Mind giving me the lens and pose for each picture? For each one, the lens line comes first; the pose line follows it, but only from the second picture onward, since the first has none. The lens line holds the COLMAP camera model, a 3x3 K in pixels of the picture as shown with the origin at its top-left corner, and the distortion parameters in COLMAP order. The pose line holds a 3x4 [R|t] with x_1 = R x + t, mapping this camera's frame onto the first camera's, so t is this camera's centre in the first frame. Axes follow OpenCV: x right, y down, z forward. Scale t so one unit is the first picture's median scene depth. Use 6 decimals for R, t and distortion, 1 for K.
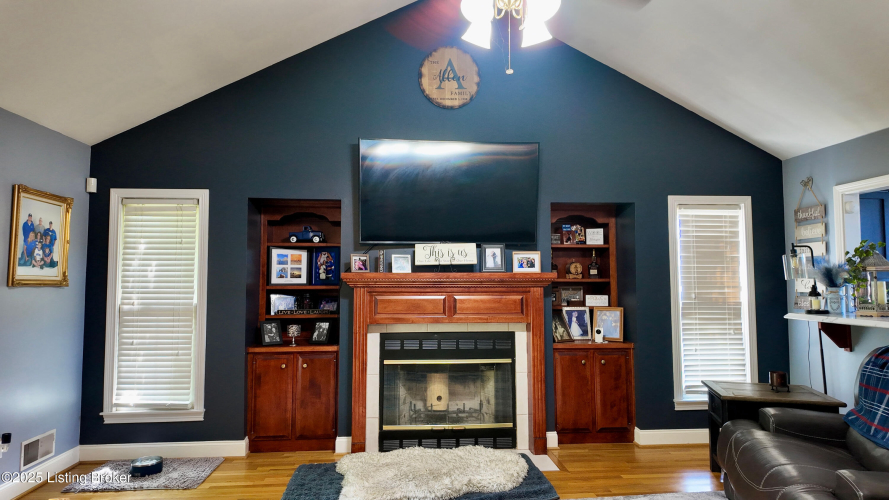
lens RADIAL K [[517.5, 0, 431.1], [0, 517.5, 247.5], [0, 0, 1]] dist [0.053068, -0.055489]
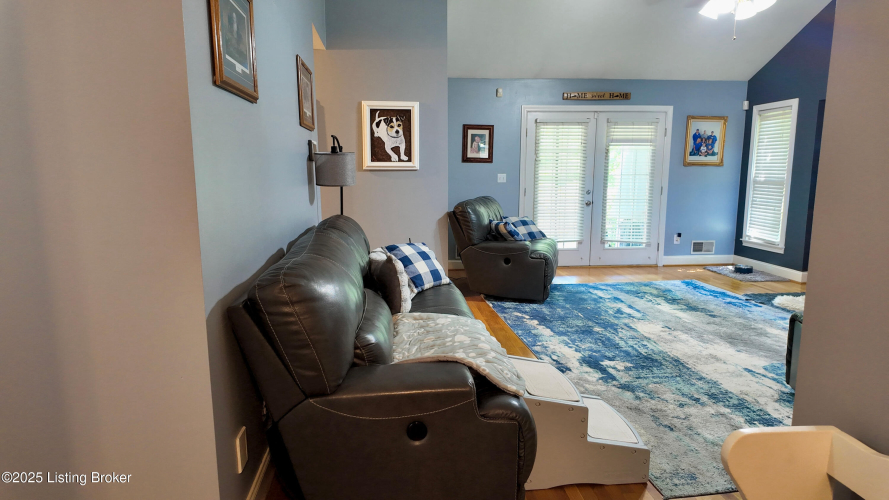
lens RADIAL K [[517.5, 0, 441.3], [0, 517.5, 250.7], [0, 0, 1]] dist [0.053068, -0.055489]
pose [[0.010996, 0.158455, -0.987305, 1.039170], [0.067327, 0.985007, 0.158836, 0.007782], [0.997670, -0.068219, 0.000163, -0.009527]]
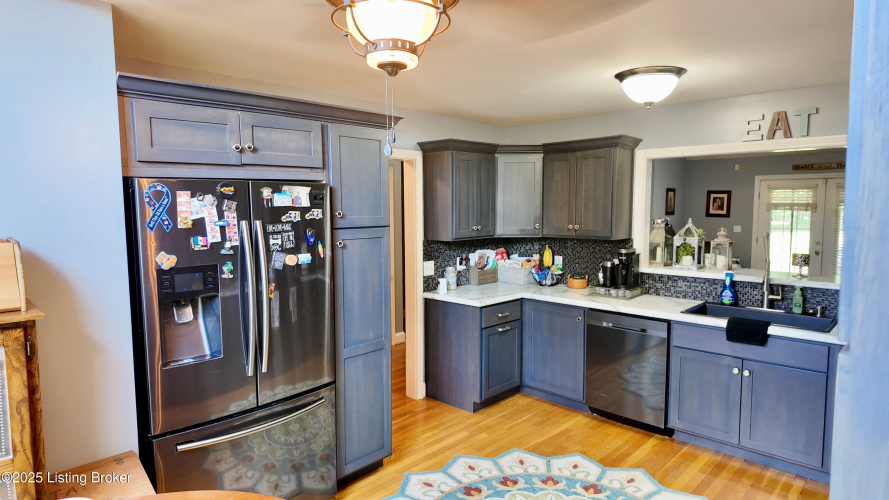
lens RADIAL K [[517.5, 0, 447.9], [0, 517.5, 250.8], [0, 0, 1]] dist [0.053068, -0.055489]
pose [[-0.745868, 0.063713, -0.663040, 1.769579], [0.046783, 0.997967, 0.043269, -0.005826], [0.664449, 0.001254, -0.747332, 1.013743]]
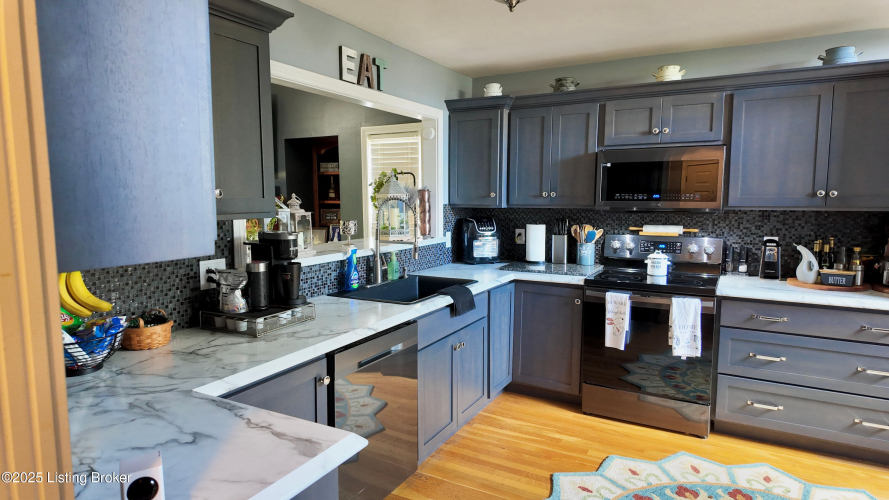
lens RADIAL K [[517.5, 0, 443.2], [0, 517.5, 249.3], [0, 0, 1]] dist [0.053068, -0.055489]
pose [[0.828281, 0.059833, -0.557109, 1.309204], [0.035988, 0.986548, 0.159459, -0.013726], [0.559156, -0.152126, 0.814986, 0.168667]]
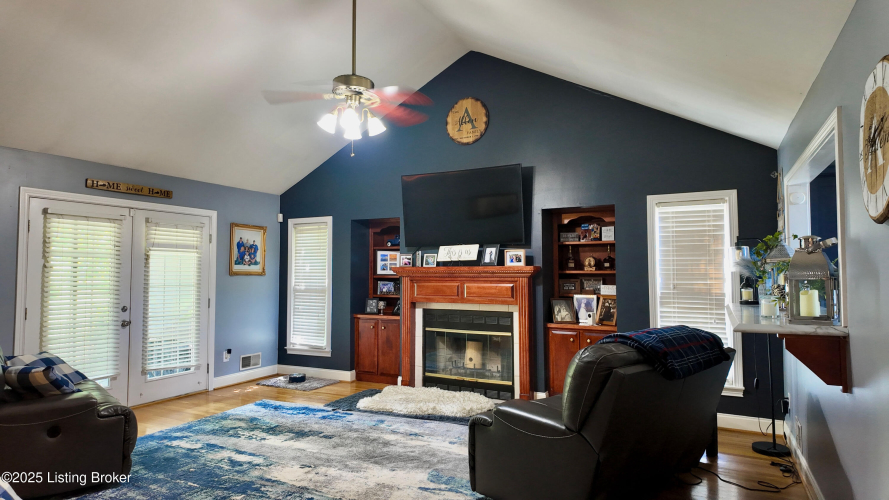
lens RADIAL K [[517.5, 0, 443.2], [0, 517.5, 247.7], [0, 0, 1]] dist [0.053068, -0.055489]
pose [[0.843454, -0.024774, -0.536629, 0.724500], [0.033600, 0.999413, 0.006673, -0.011737], [0.536149, -0.023659, 0.843792, -0.178434]]
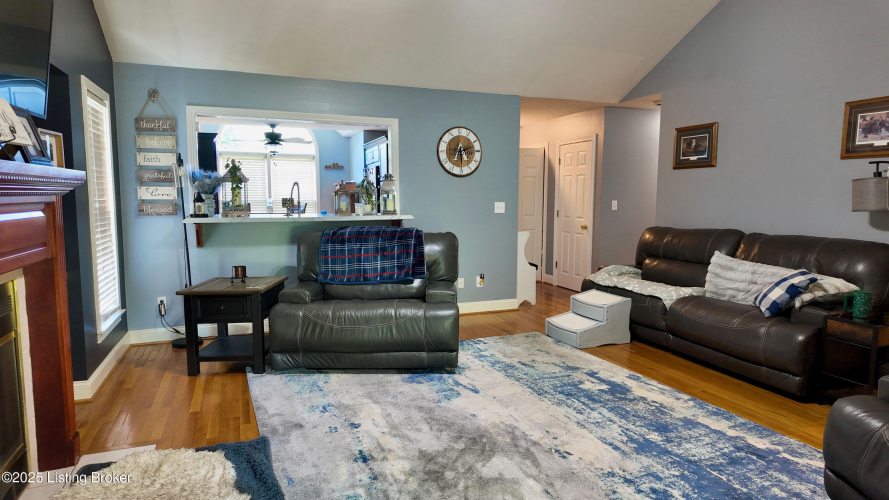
lens RADIAL K [[517.5, 0, 439.0], [0, 517.5, 243.3], [0, 0, 1]] dist [0.053068, -0.055489]
pose [[-0.275611, -0.088135, 0.957220, -0.475453], [-0.064863, 0.995223, 0.072959, 0.060059], [-0.959078, -0.041980, -0.280011, 0.747275]]
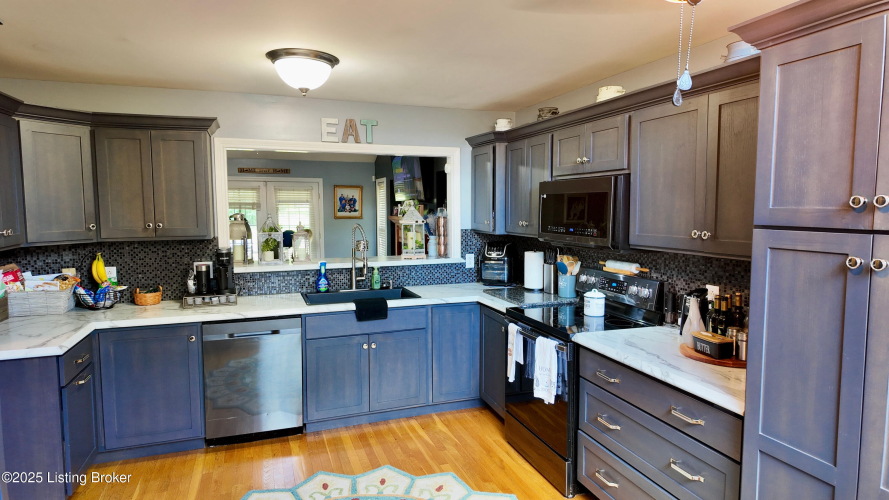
lens RADIAL K [[517.5, 0, 443.1], [0, 517.5, 249.0], [0, 0, 1]] dist [0.053068, -0.055489]
pose [[0.258469, 0.082295, -0.962508, 1.798193], [0.063425, 0.992769, 0.101914, -0.015177], [0.963935, -0.087388, 0.251381, 0.641013]]
